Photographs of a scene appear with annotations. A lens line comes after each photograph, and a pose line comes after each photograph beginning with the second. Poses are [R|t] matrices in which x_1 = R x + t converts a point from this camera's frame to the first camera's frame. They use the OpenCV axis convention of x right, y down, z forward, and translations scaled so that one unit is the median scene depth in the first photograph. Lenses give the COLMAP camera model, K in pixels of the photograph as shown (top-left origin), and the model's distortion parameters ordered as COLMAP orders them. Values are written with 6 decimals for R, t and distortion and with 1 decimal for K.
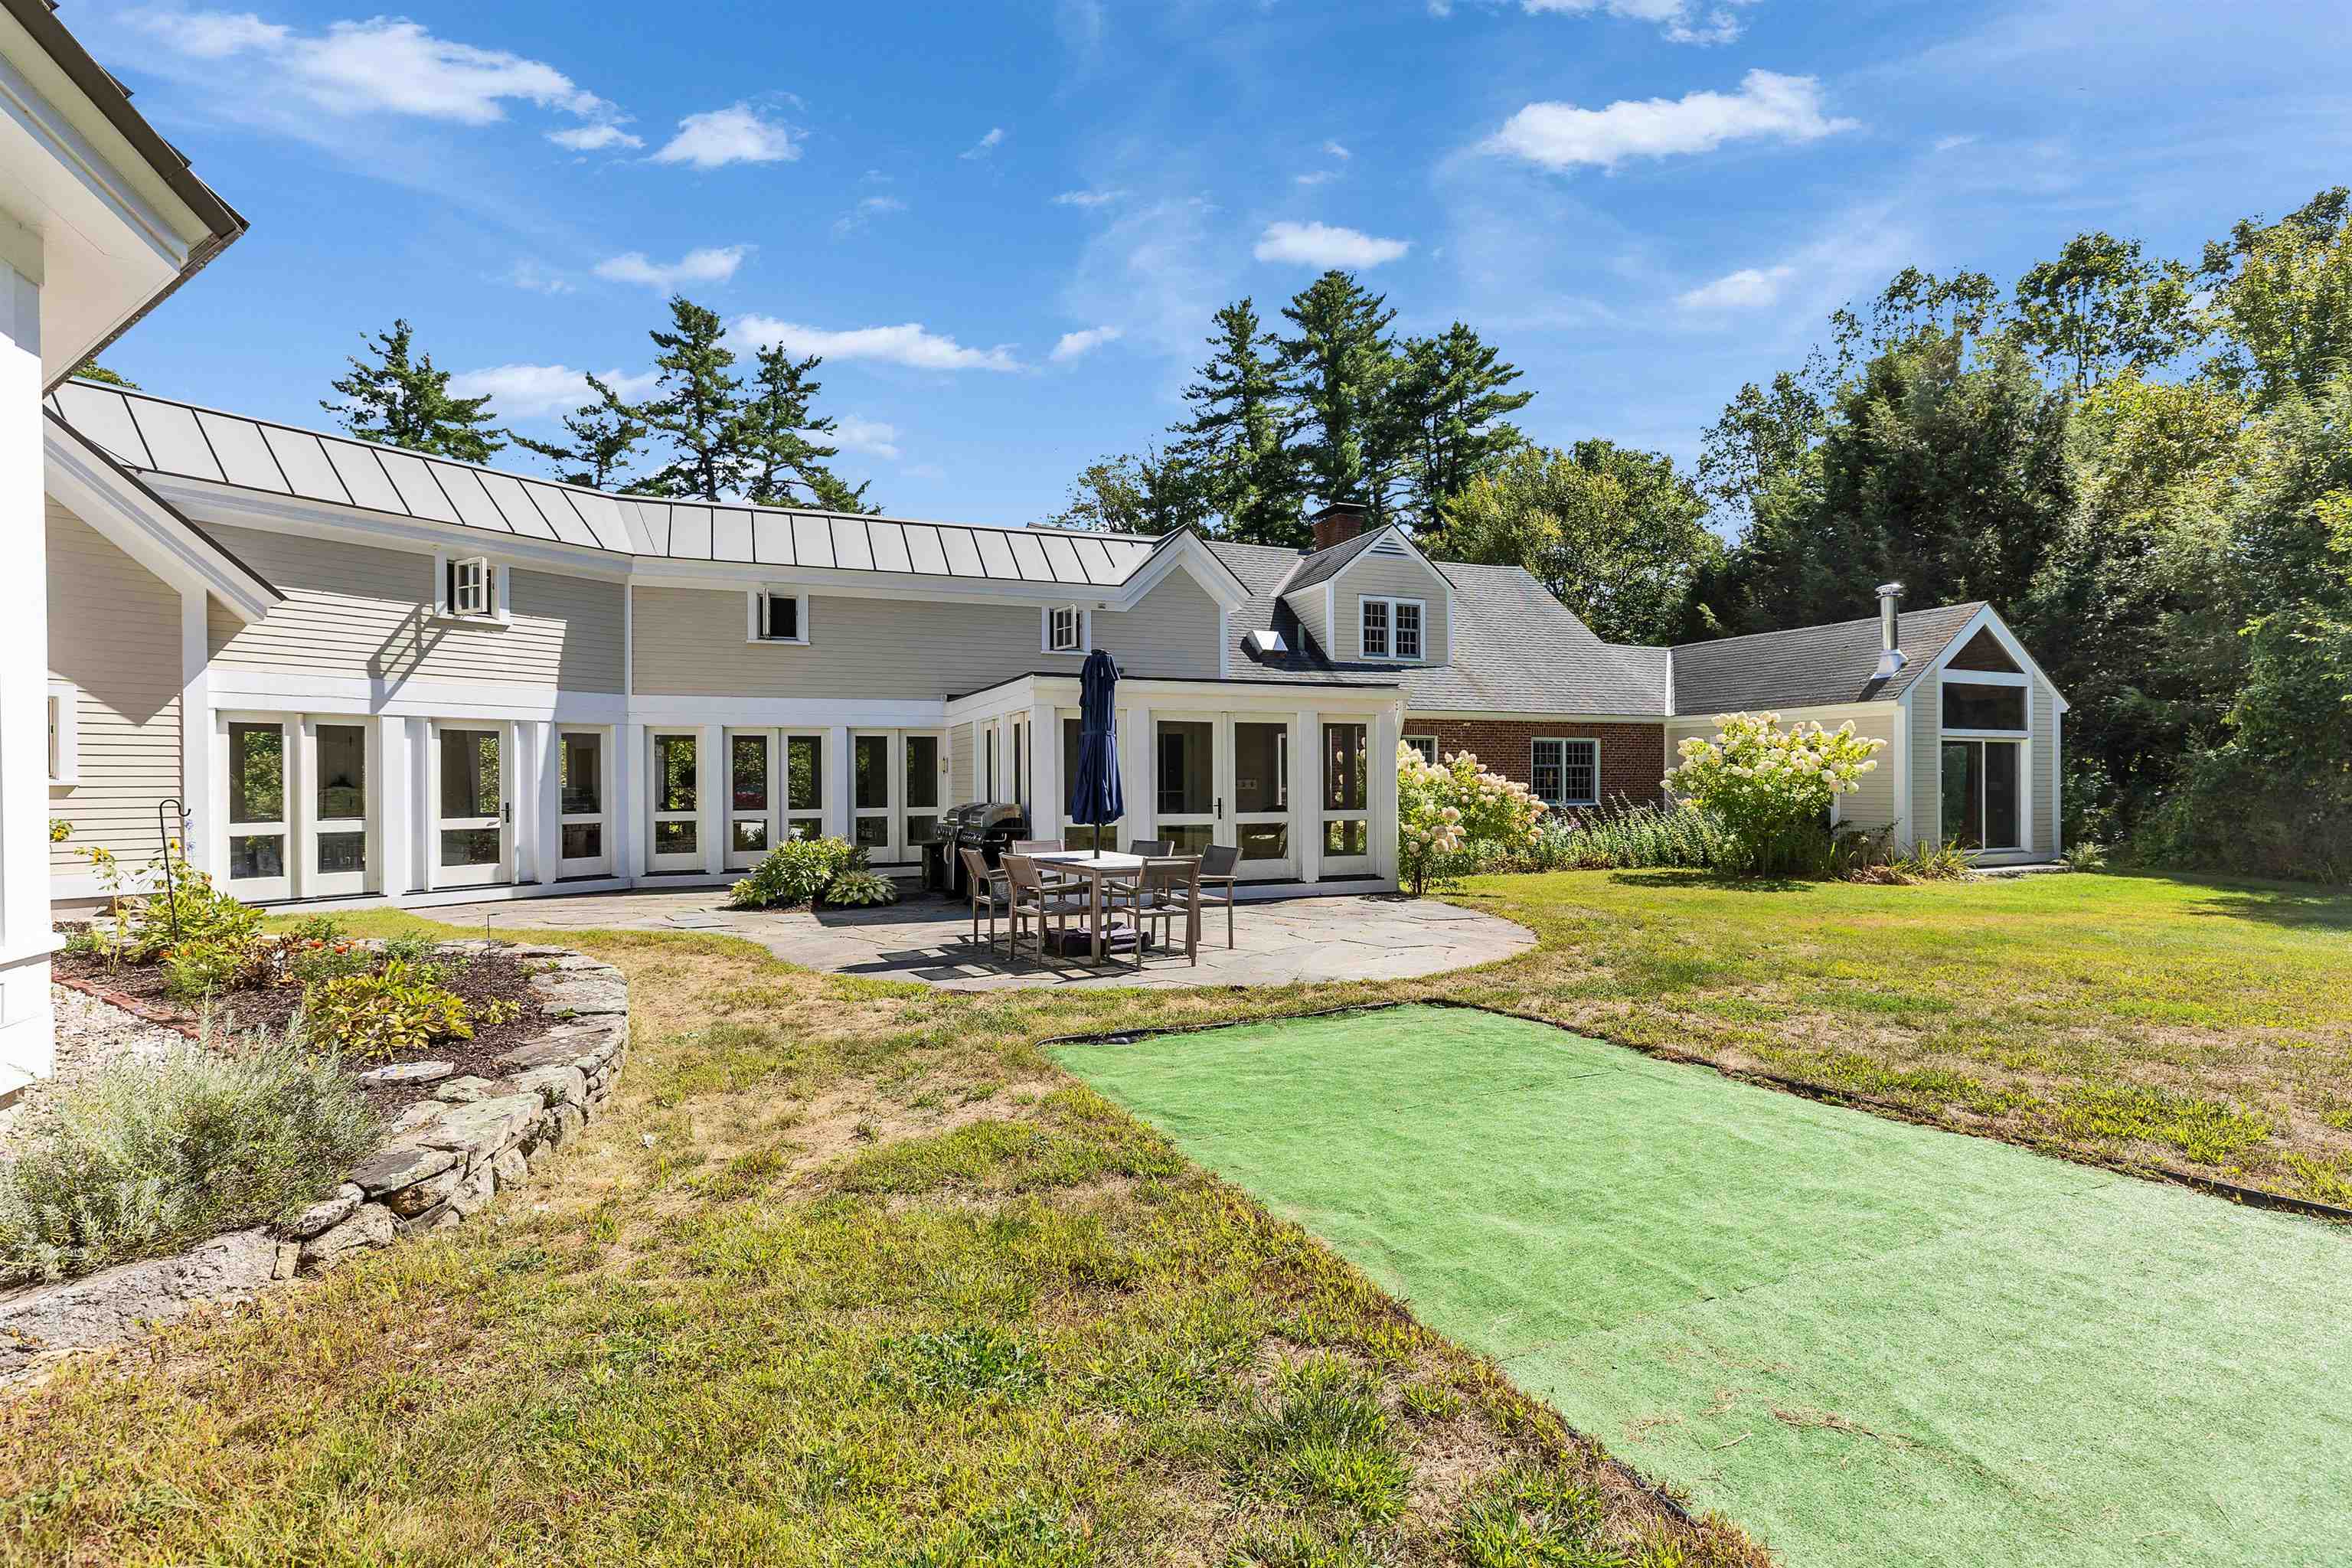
lens RADIAL K [[1055.9, 0, 1176.0], [0, 1055.9, 784.0], [0, 0, 1]] dist [0.000743, 0.000040]
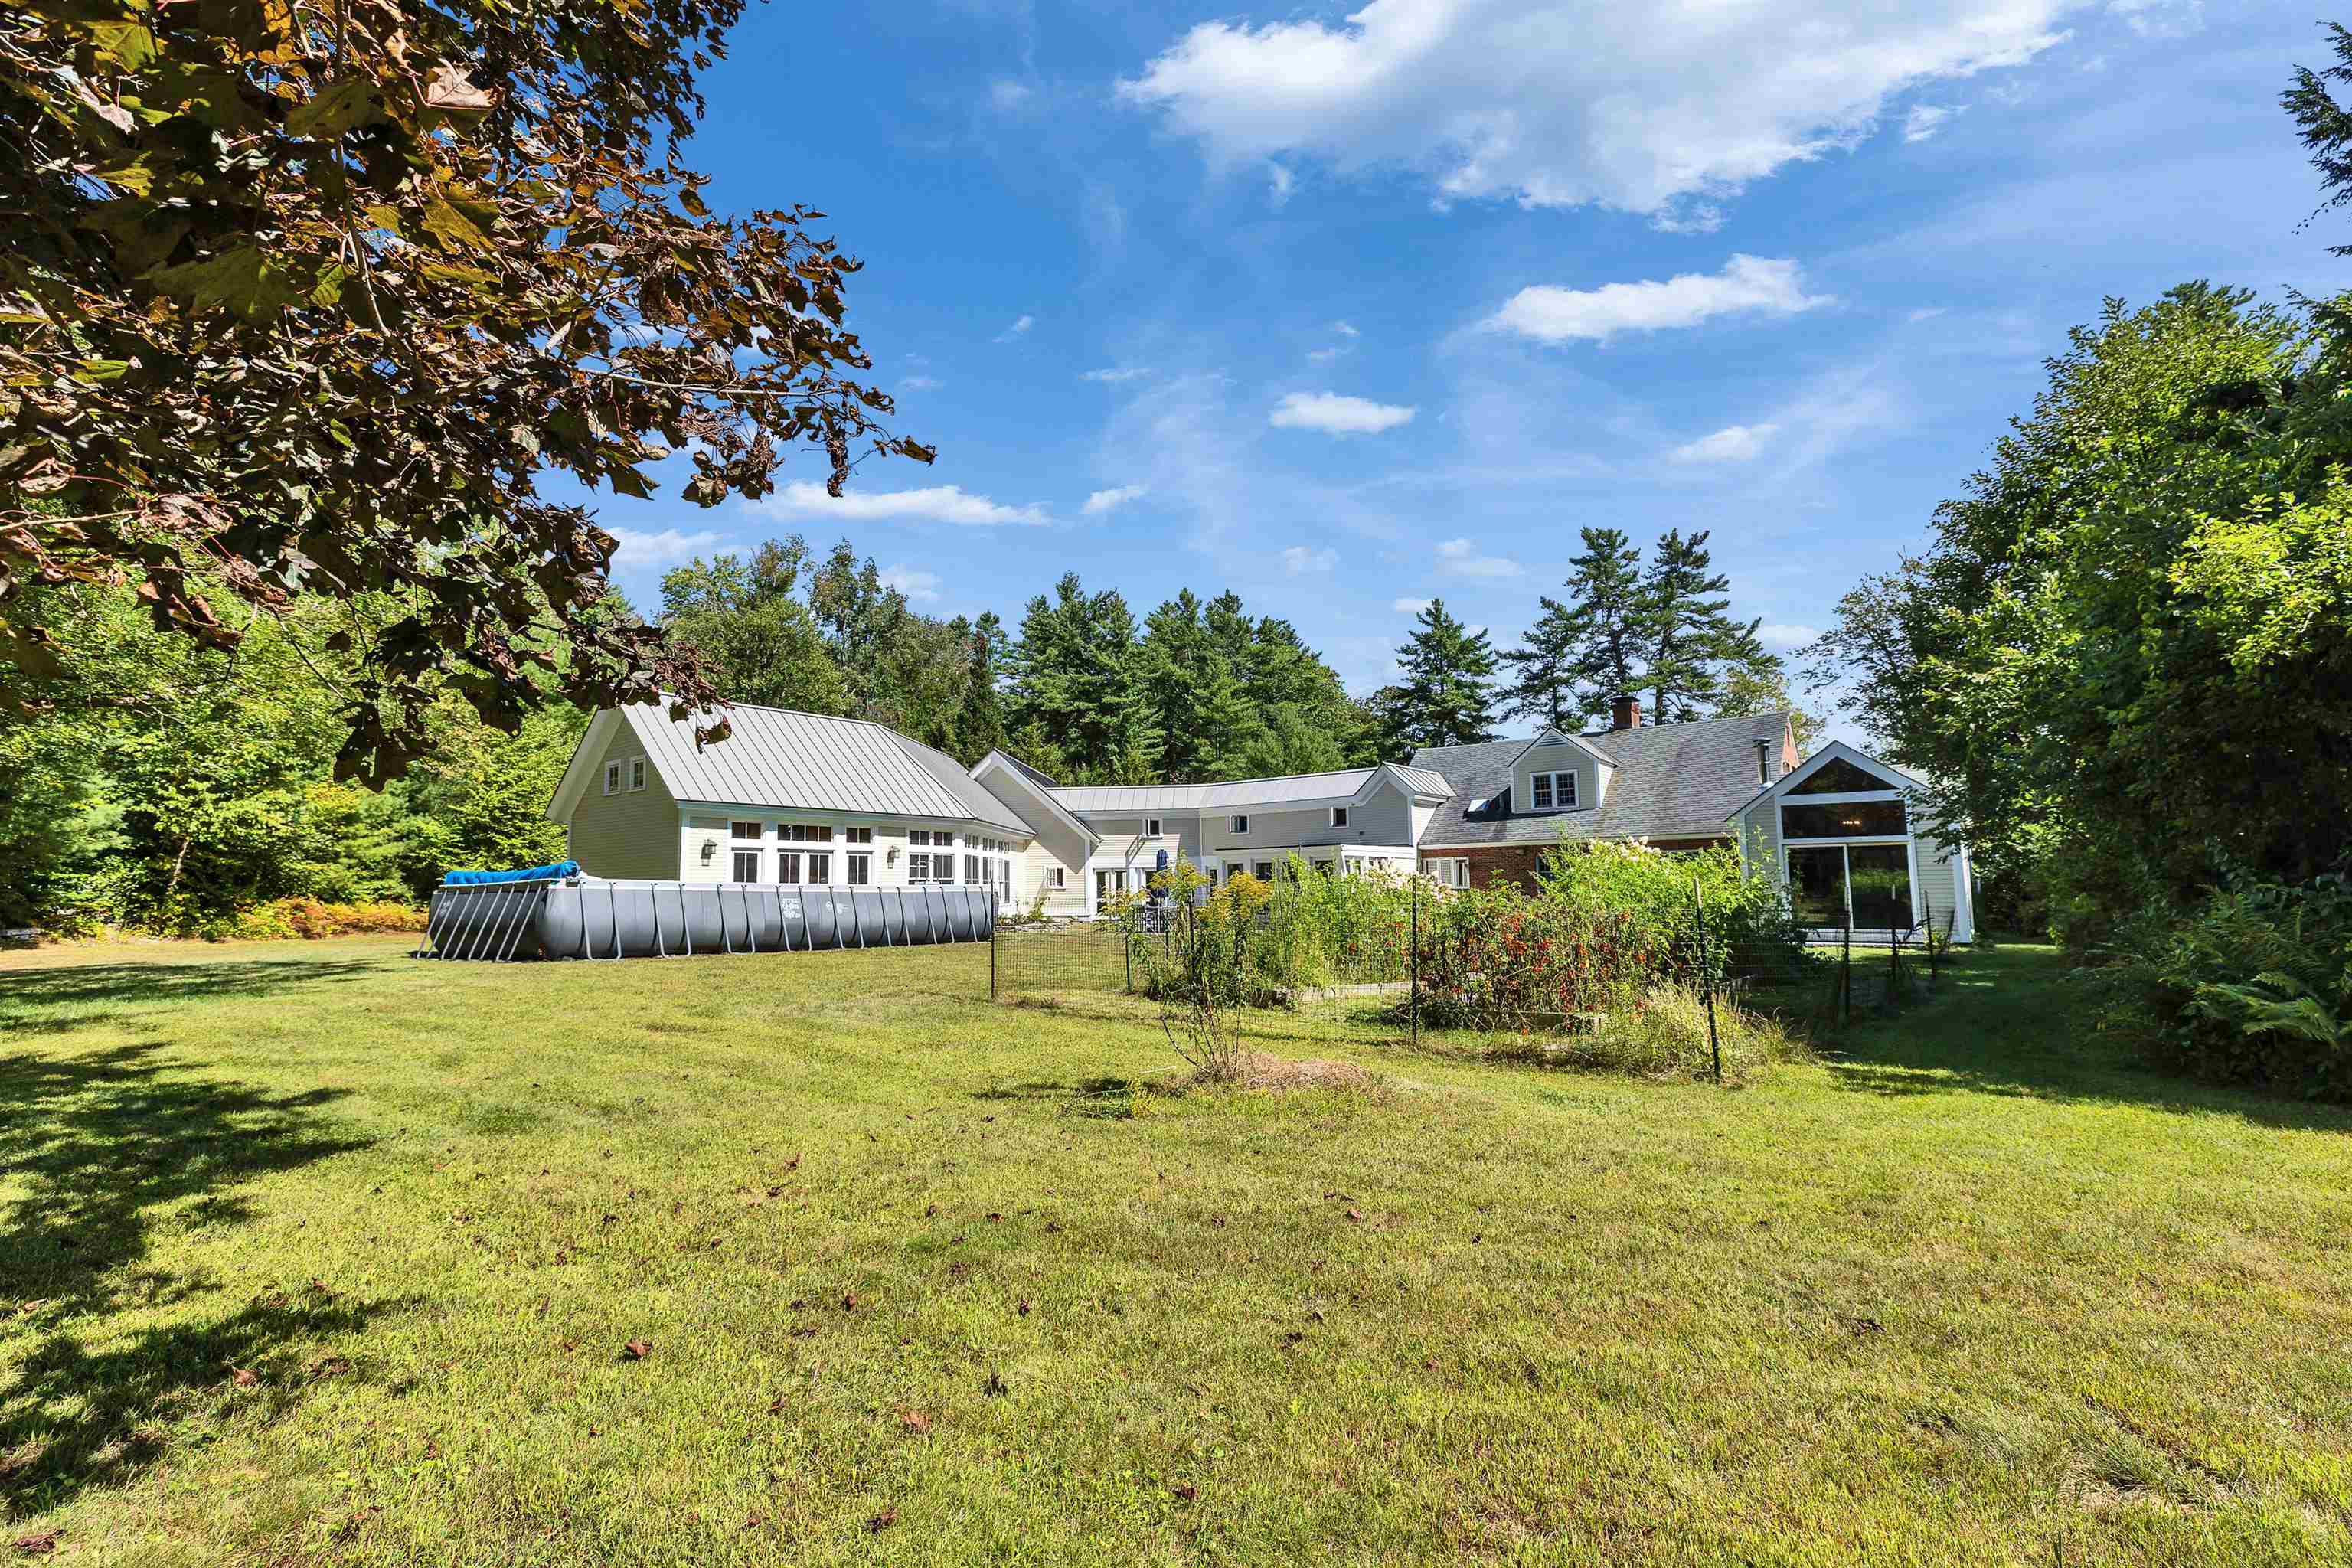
lens RADIAL K [[1055.9, 0, 1176.0], [0, 1055.9, 784.0], [0, 0, 1]] dist [0.000743, 0.000040]
pose [[0.483013, -0.094301, -0.870520, 0.651986], [0.004368, 0.994431, -0.105300, 0.006985], [0.875602, 0.047059, 0.480735, -0.147083]]
